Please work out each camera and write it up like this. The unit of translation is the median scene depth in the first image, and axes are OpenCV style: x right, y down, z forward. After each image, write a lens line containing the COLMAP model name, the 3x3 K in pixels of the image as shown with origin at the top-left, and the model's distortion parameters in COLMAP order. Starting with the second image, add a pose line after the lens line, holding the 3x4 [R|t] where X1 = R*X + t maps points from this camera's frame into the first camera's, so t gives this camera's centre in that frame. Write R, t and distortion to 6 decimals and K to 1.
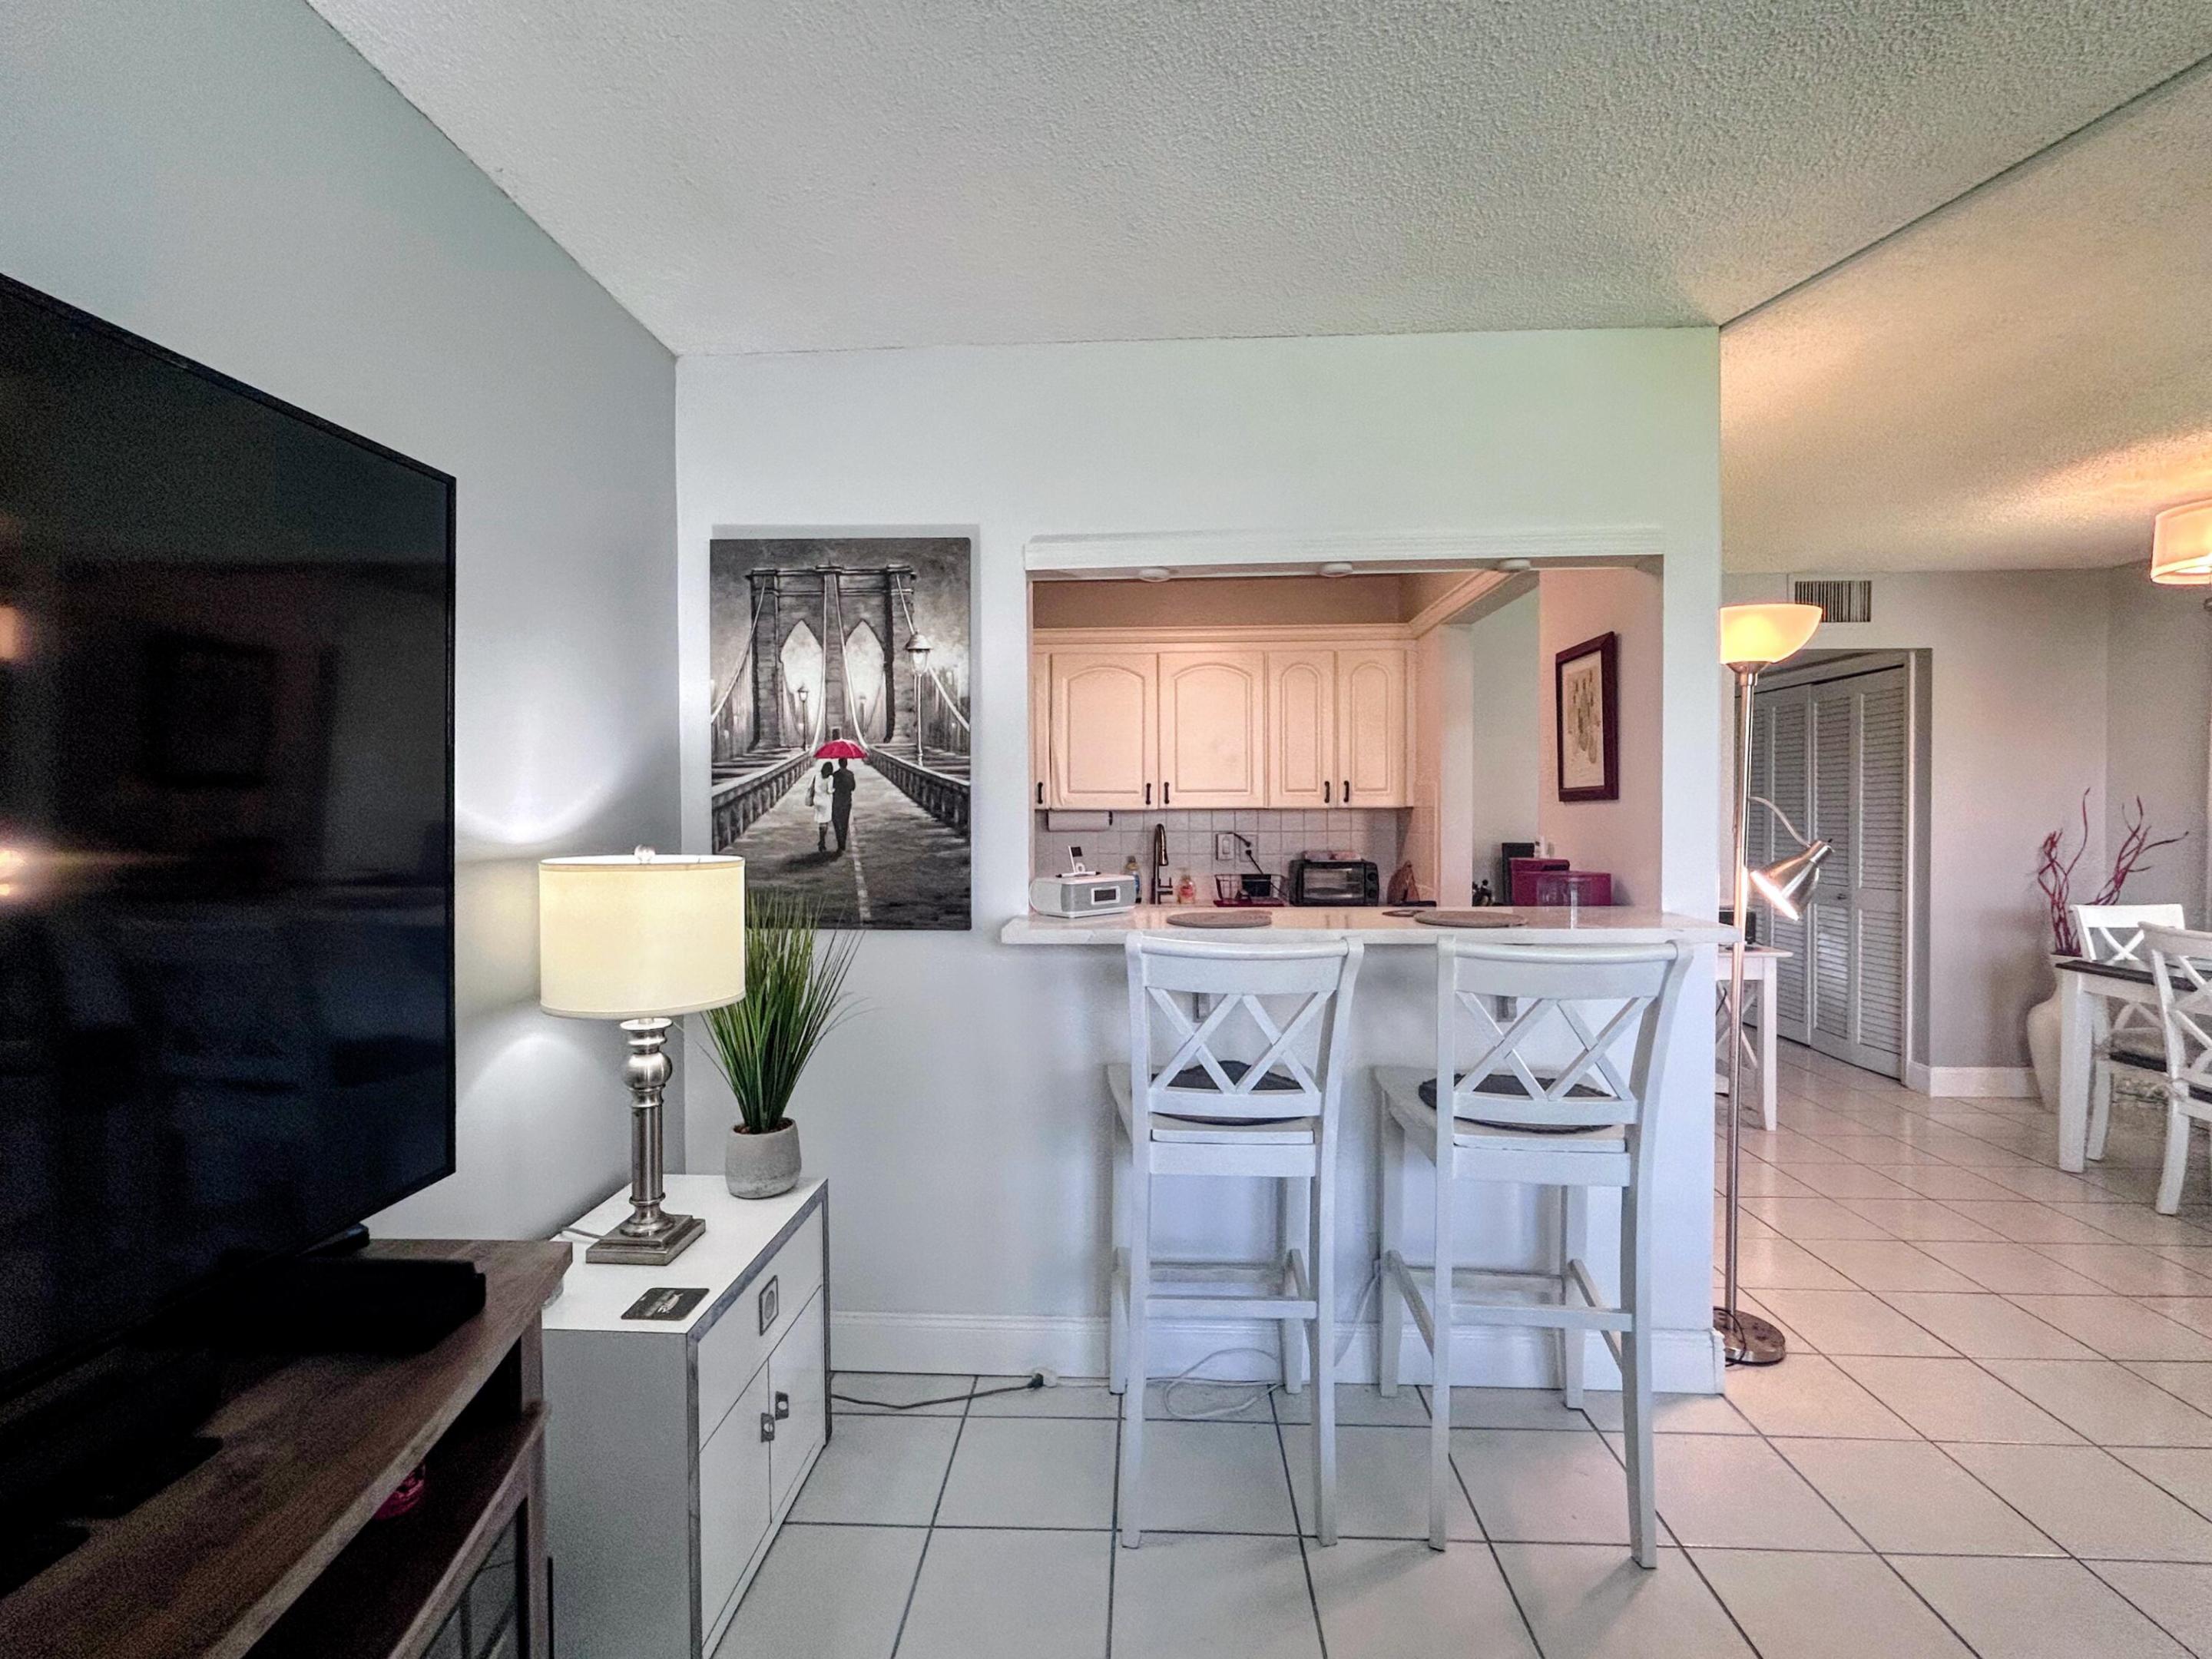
lens RADIAL K [[1010.3, 0, 1106.0], [0, 1010.3, 829.5], [0, 0, 1]] dist [0.001998, 0.001507]
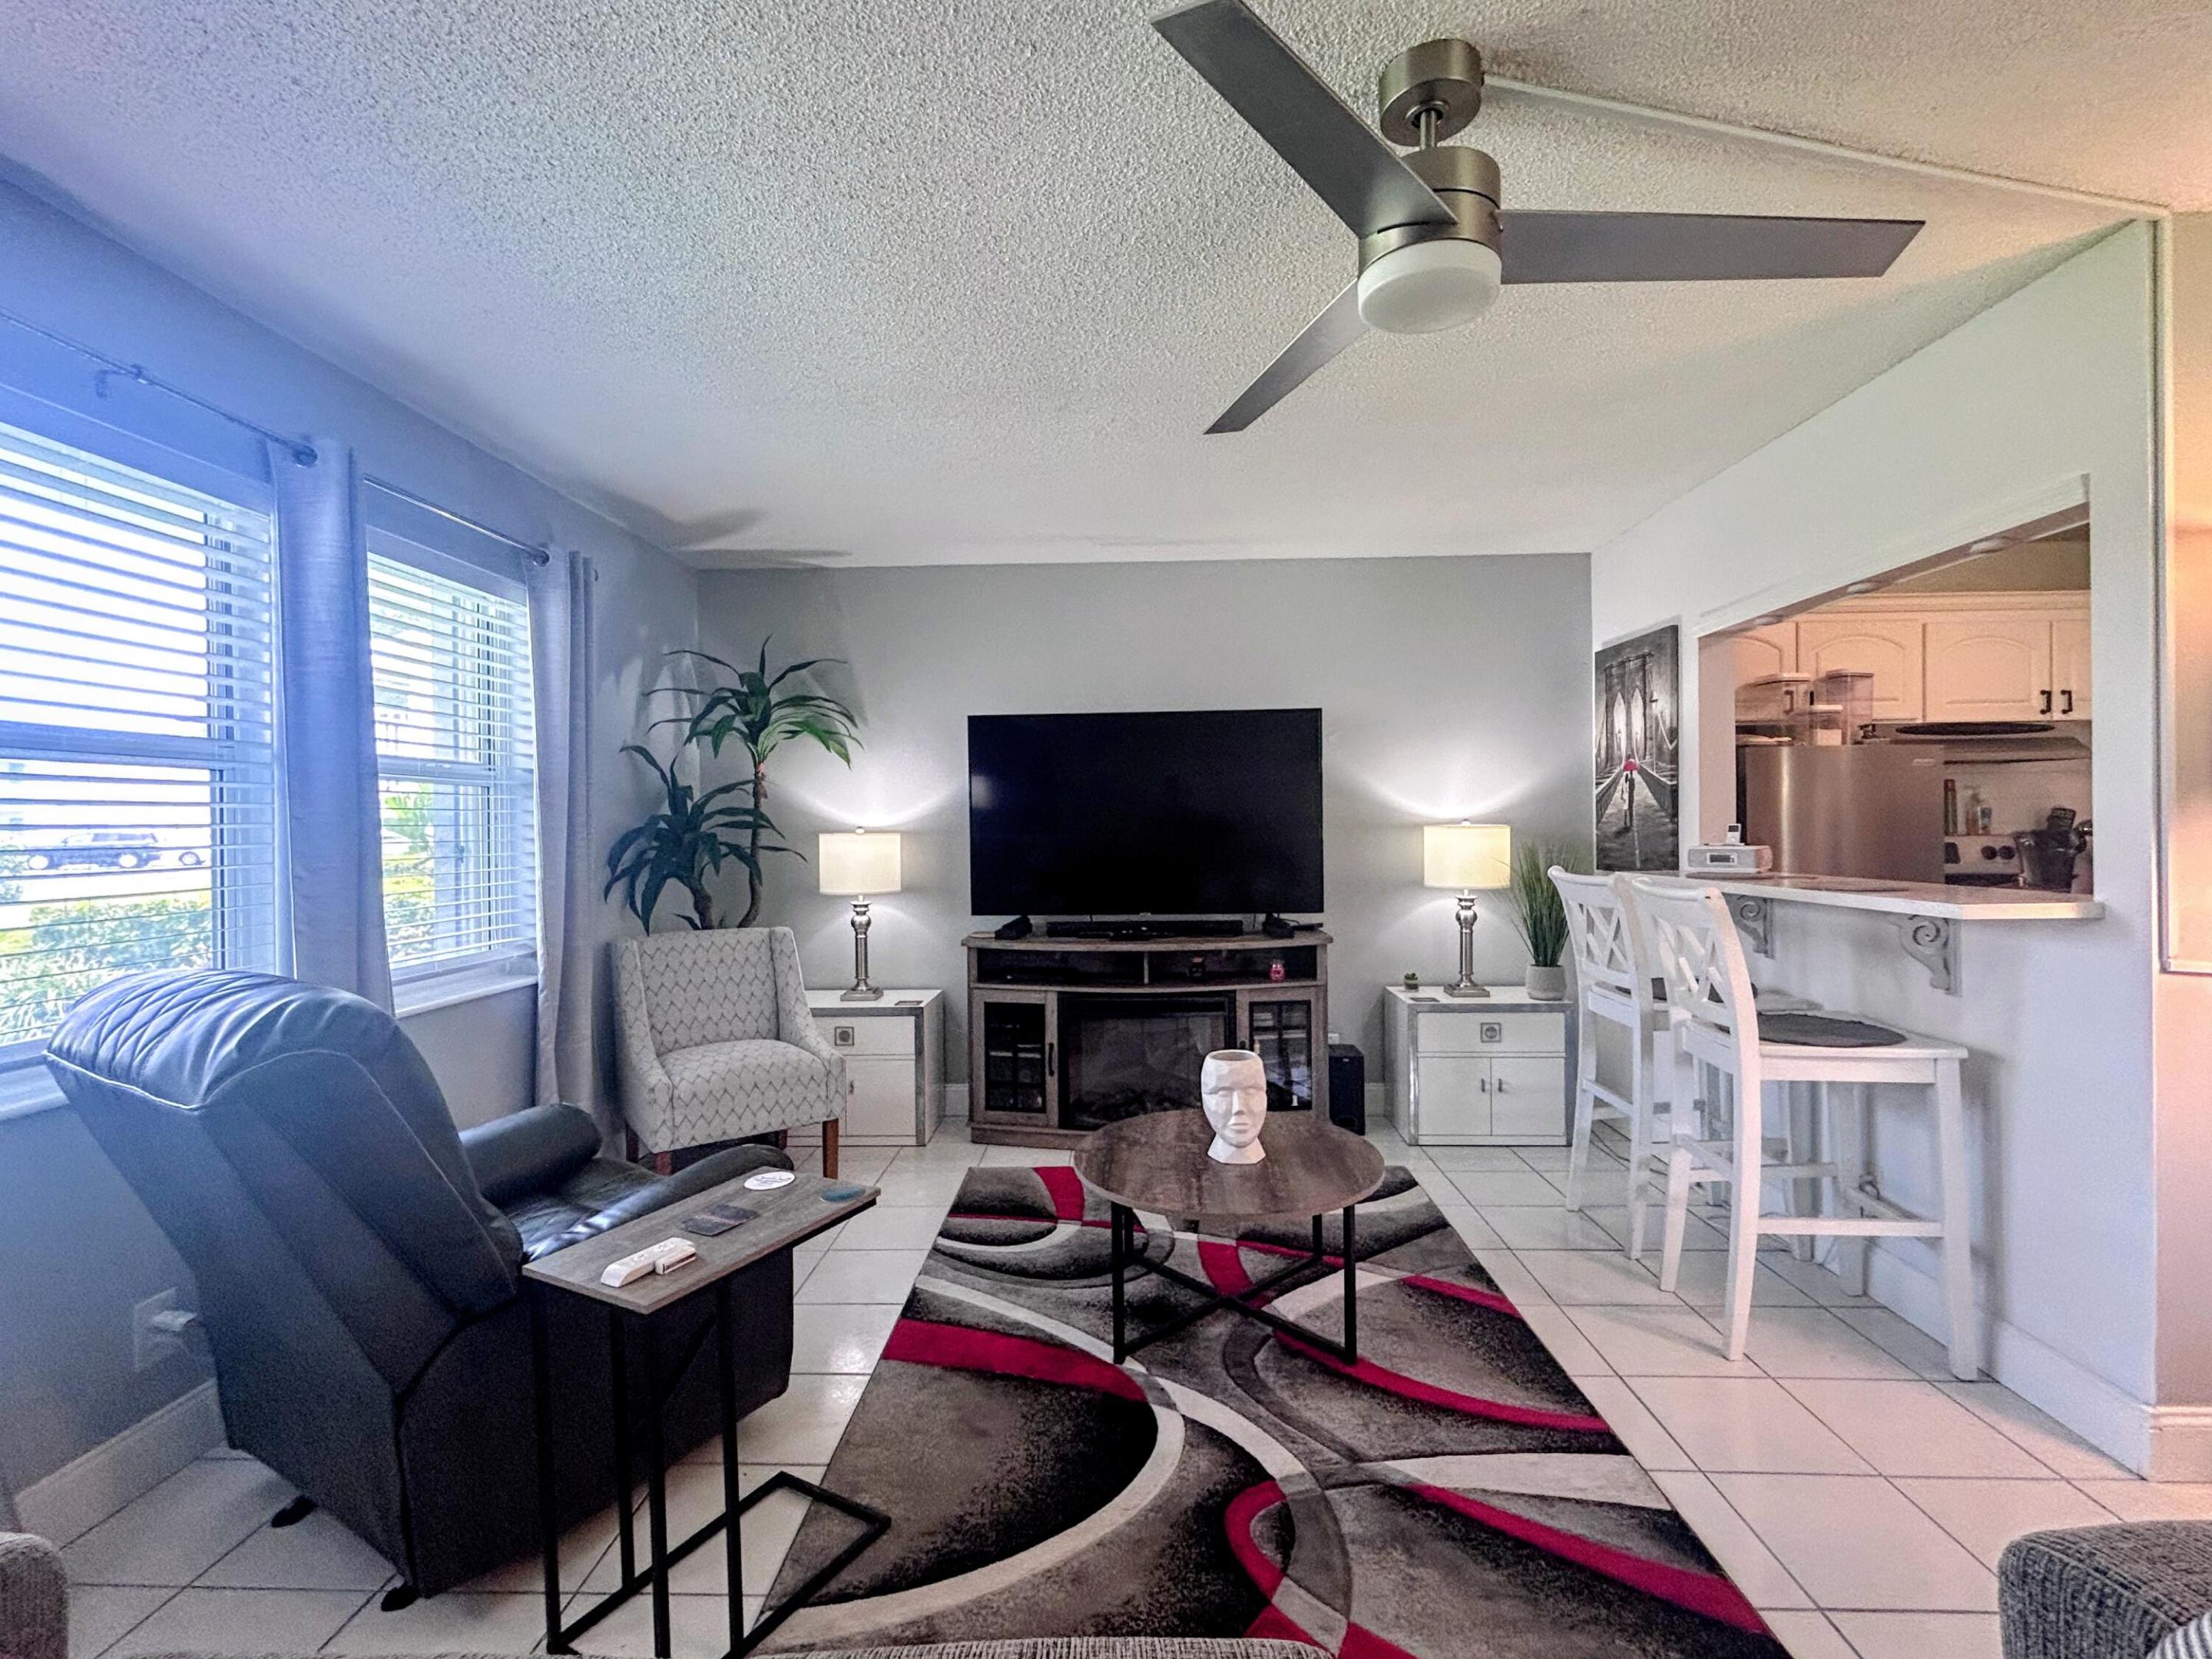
lens RADIAL K [[1012.8, 0, 1111.0], [0, 1012.8, 819.2], [0, 0, 1]] dist [0.001127, 0.000277]
pose [[0.009728, 0.003021, -0.999948, 1.385357], [-0.010329, 0.999942, 0.002920, 0.013658], [0.999899, 0.010300, 0.009759, 0.123453]]
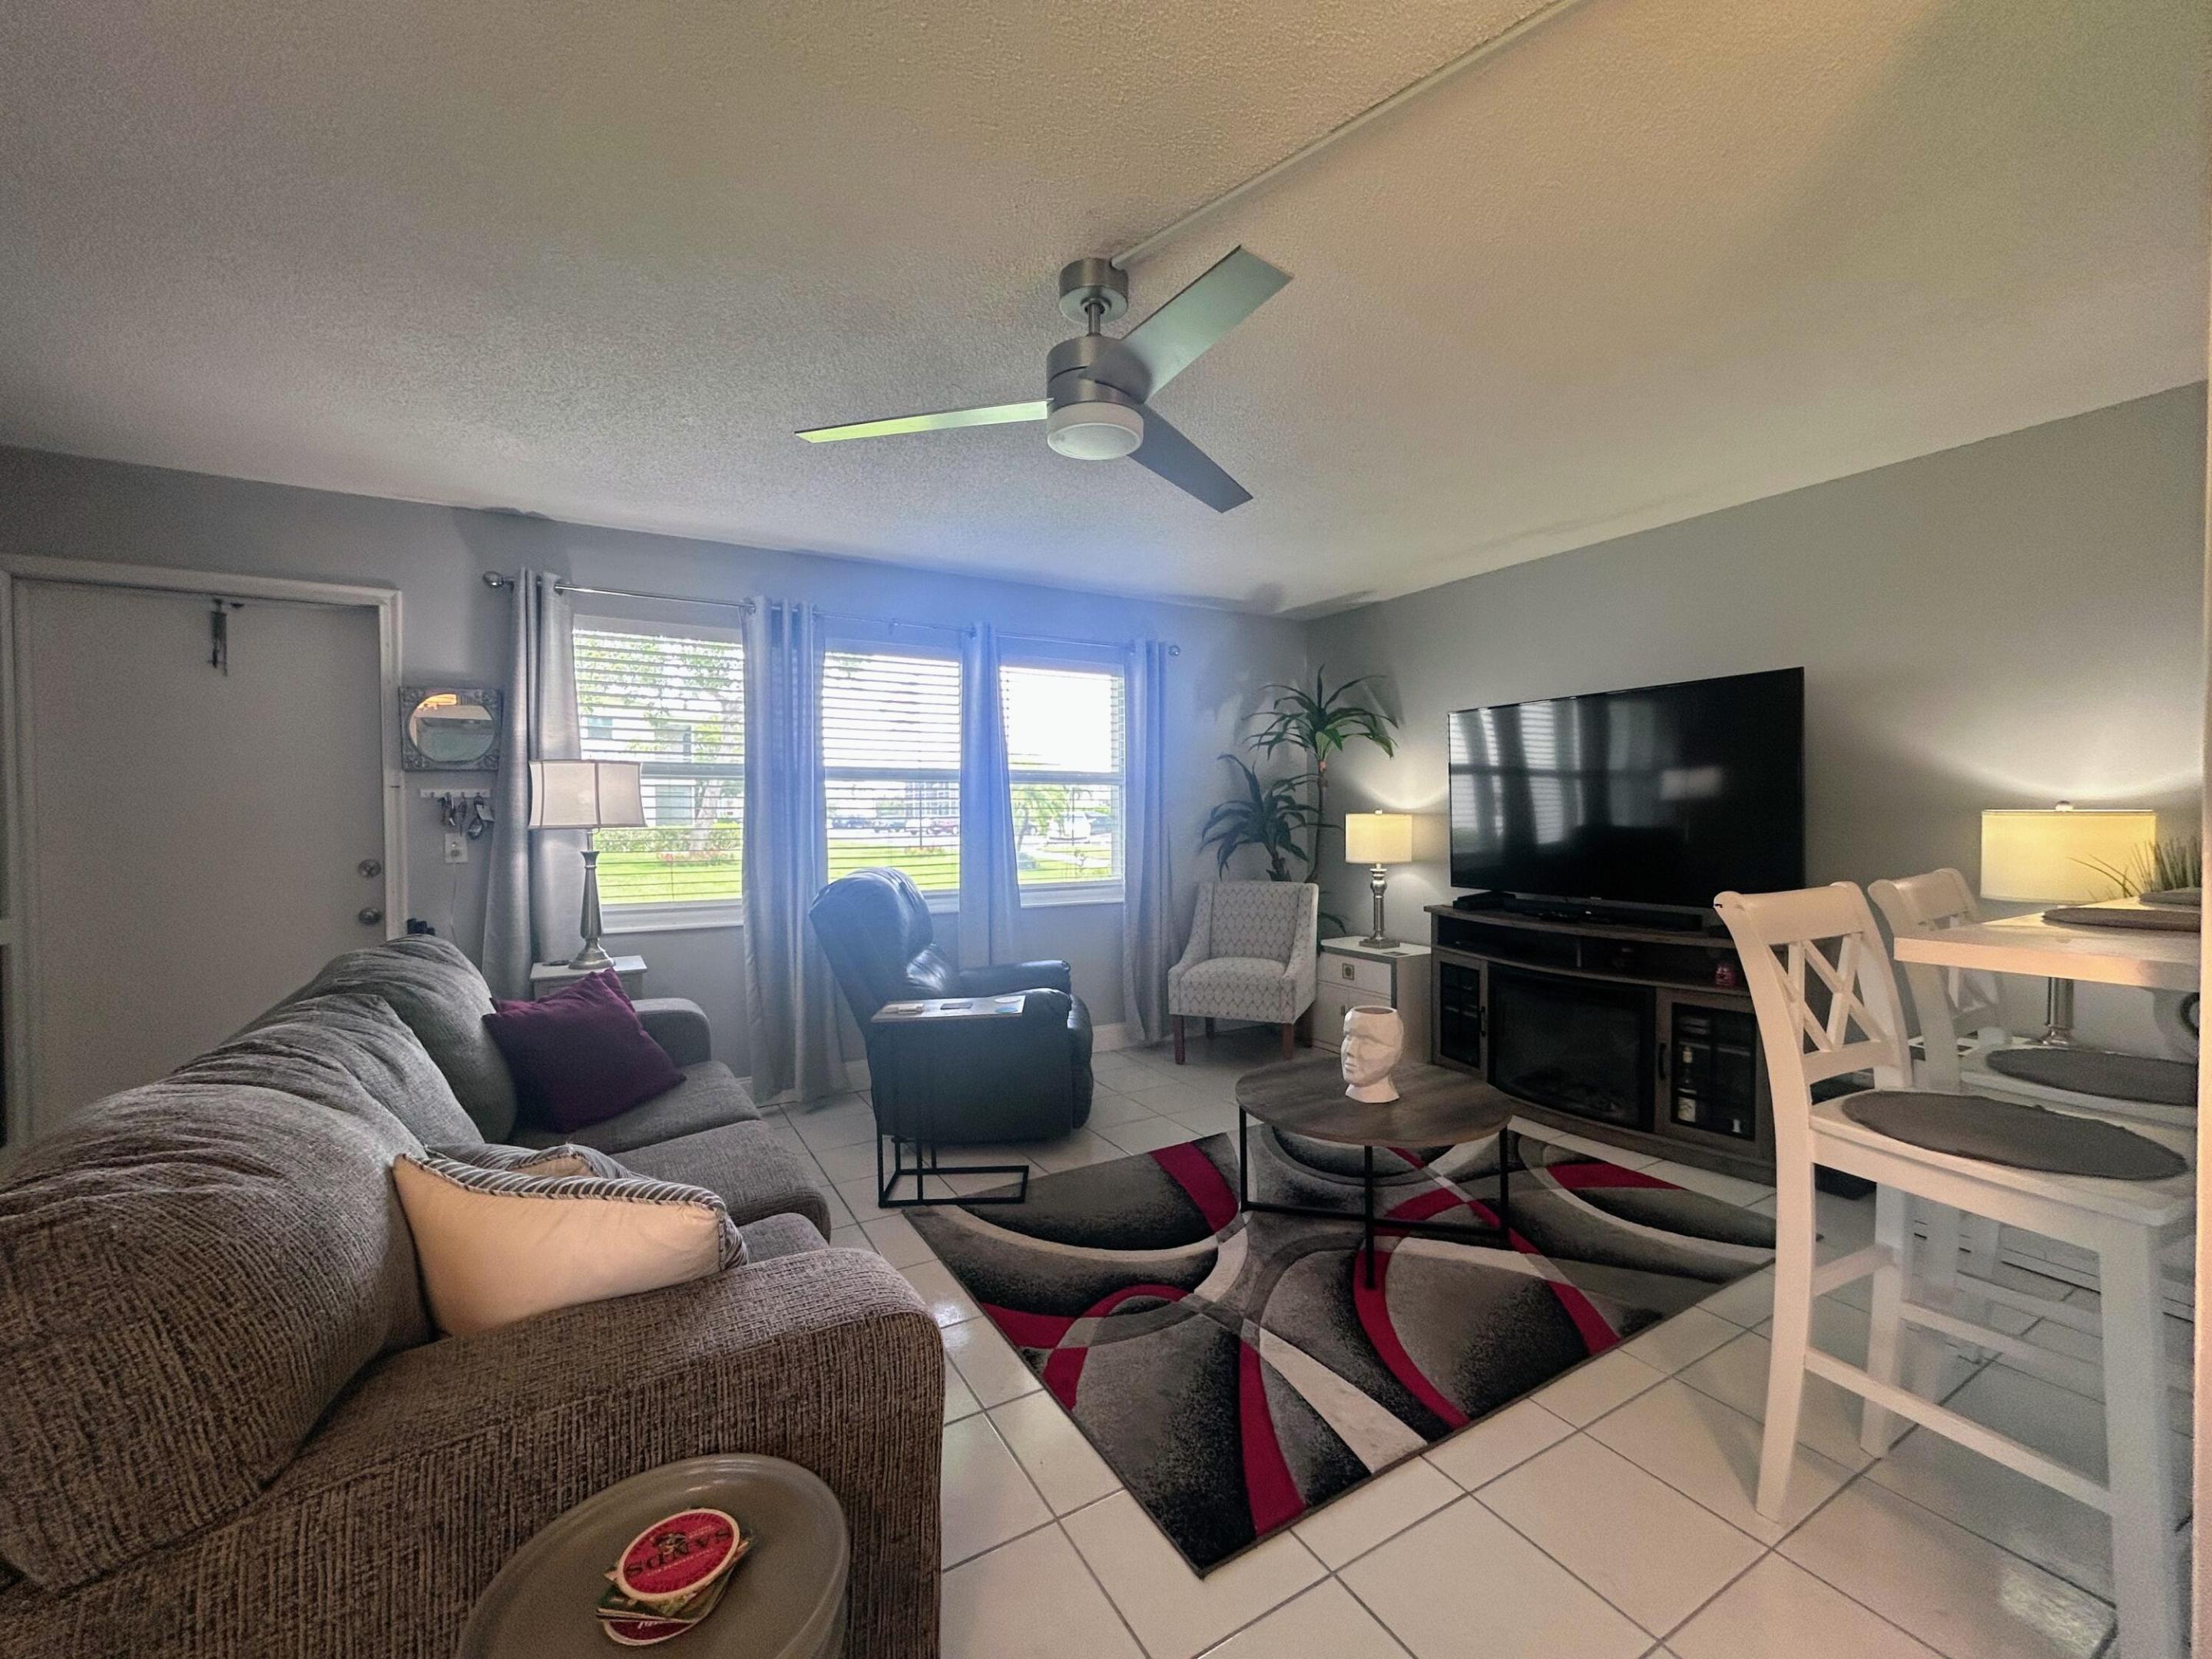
lens RADIAL K [[898.7, 0, 1110.4], [0, 898.7, 828.2], [0, 0, 1]] dist [-0.000878, 0.000671]
pose [[-0.842033, 0.020660, -0.539030, 1.162197], [0.000312, 0.999285, 0.037814, 0.003175], [0.539425, 0.031672, -0.841438, 1.032964]]
